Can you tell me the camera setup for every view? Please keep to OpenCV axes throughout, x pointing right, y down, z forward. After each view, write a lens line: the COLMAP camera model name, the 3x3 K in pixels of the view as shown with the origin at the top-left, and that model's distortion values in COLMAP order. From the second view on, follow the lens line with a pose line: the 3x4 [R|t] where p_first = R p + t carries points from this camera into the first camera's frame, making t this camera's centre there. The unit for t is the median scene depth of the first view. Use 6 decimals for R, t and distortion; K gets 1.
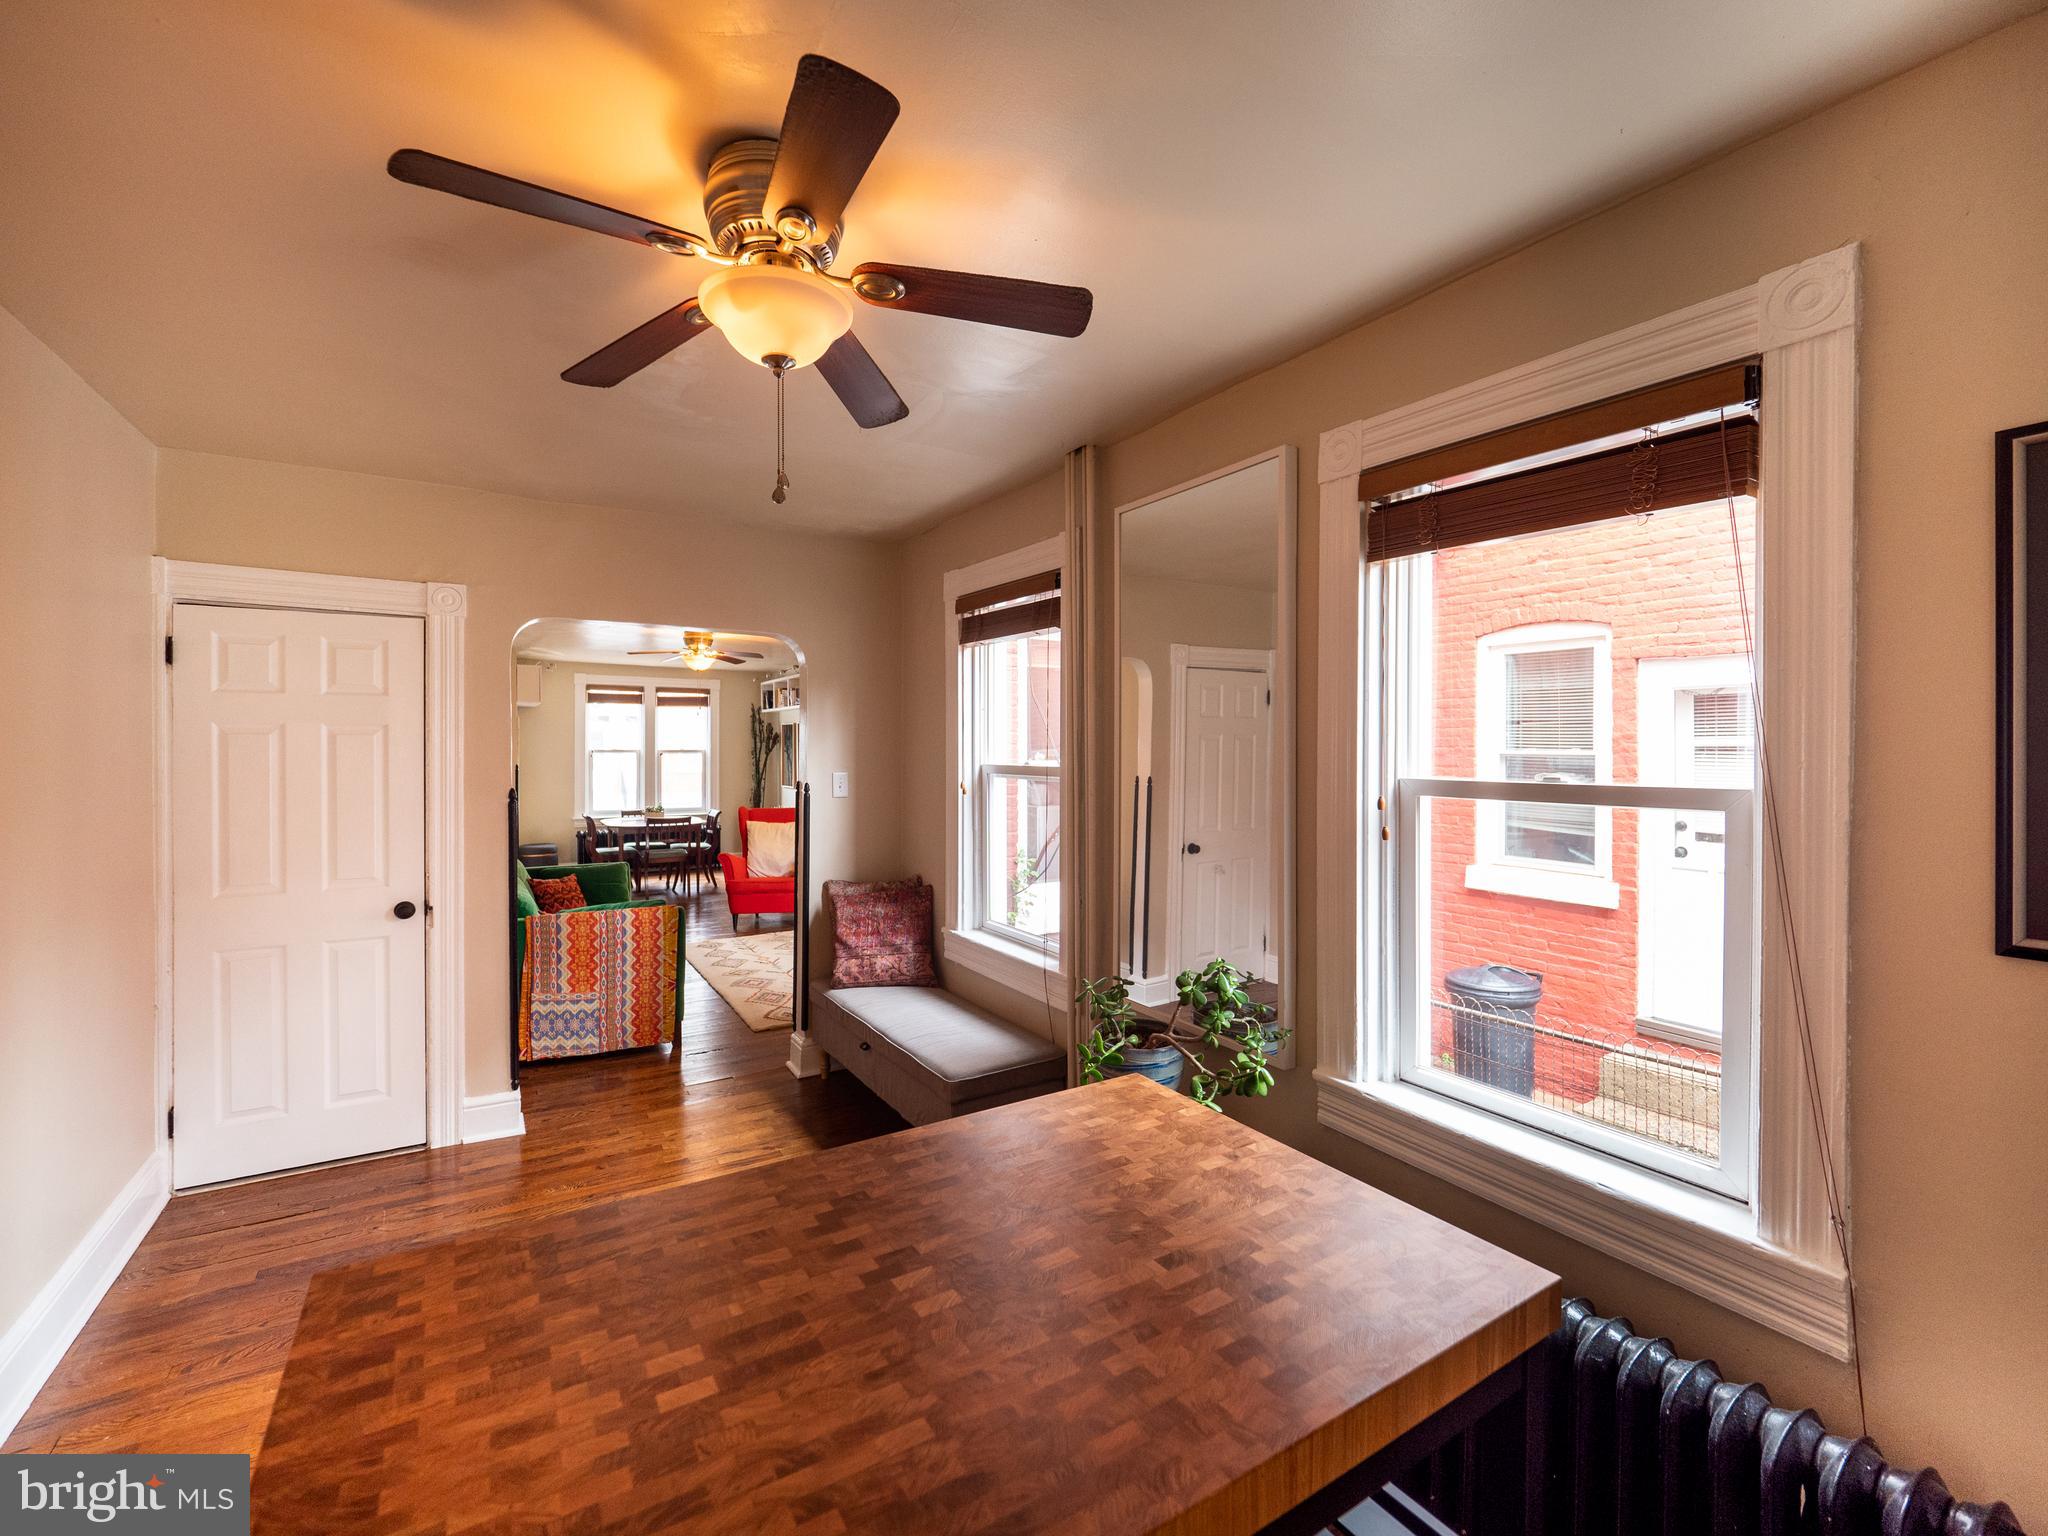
lens RADIAL K [[884.0, 0, 1031.9], [0, 884.0, 759.4], [0, 0, 1]] dist [-0.000790, -0.000020]
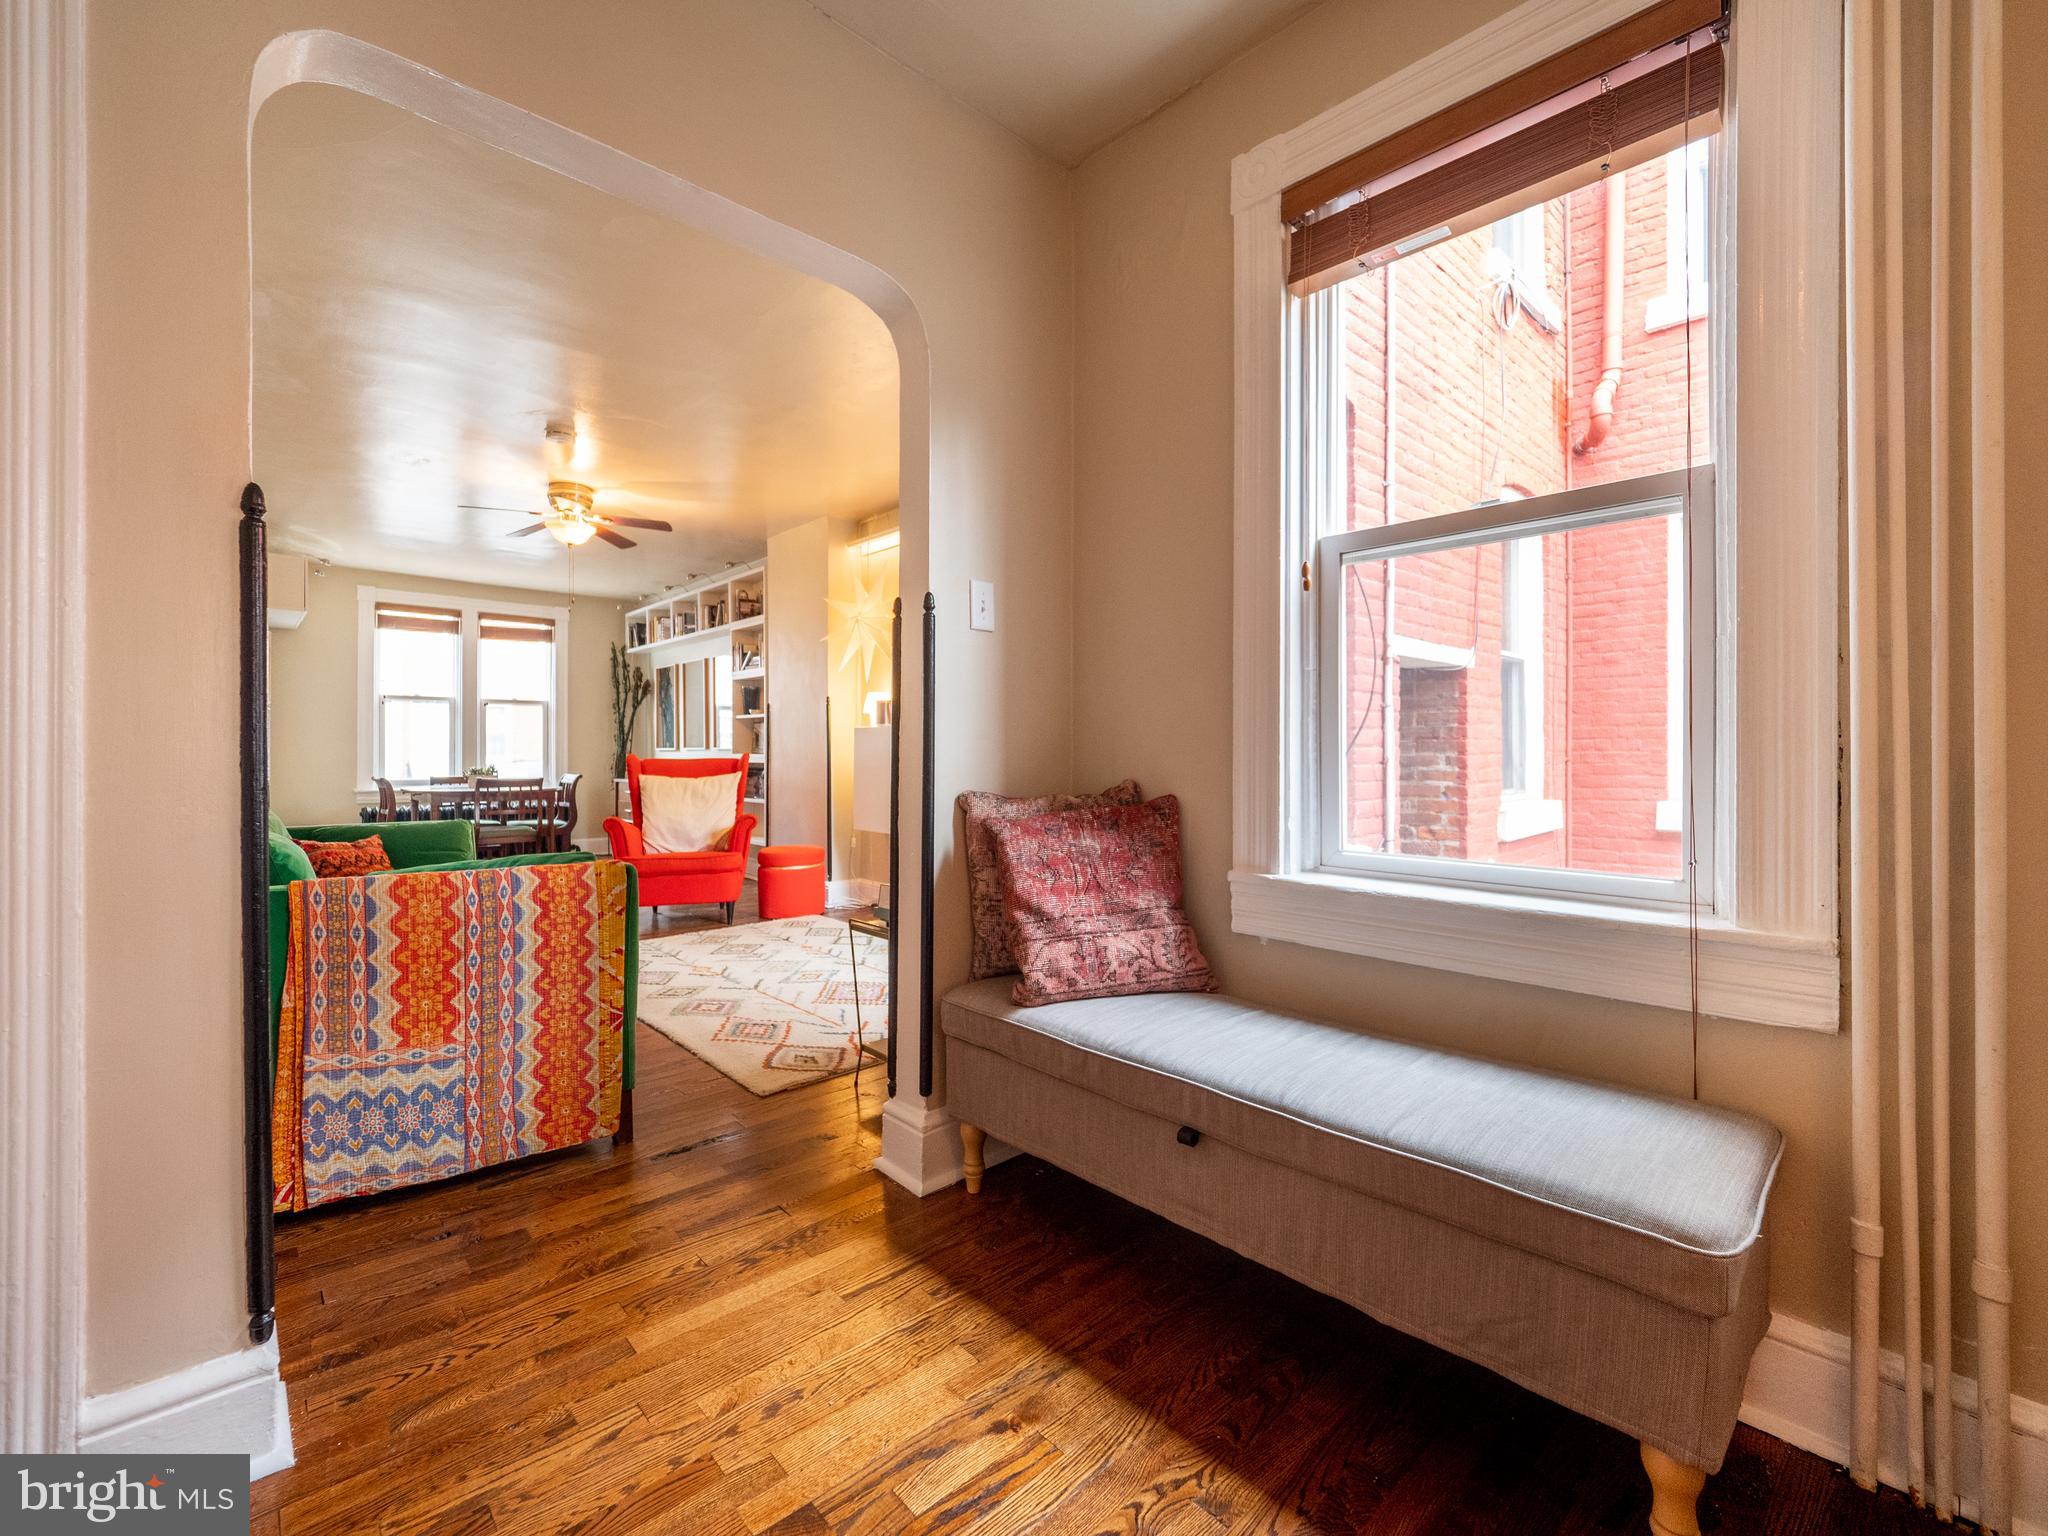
lens RADIAL K [[891.3, 0, 1018.8], [0, 891.3, 755.2], [0, 0, 1]] dist [-0.009722, -0.000171]
pose [[0.984279, -0.006962, 0.176481, -0.285215], [0.009021, 0.999900, -0.010869, 0.120125], [-0.176388, 0.012290, 0.984244, 0.489190]]
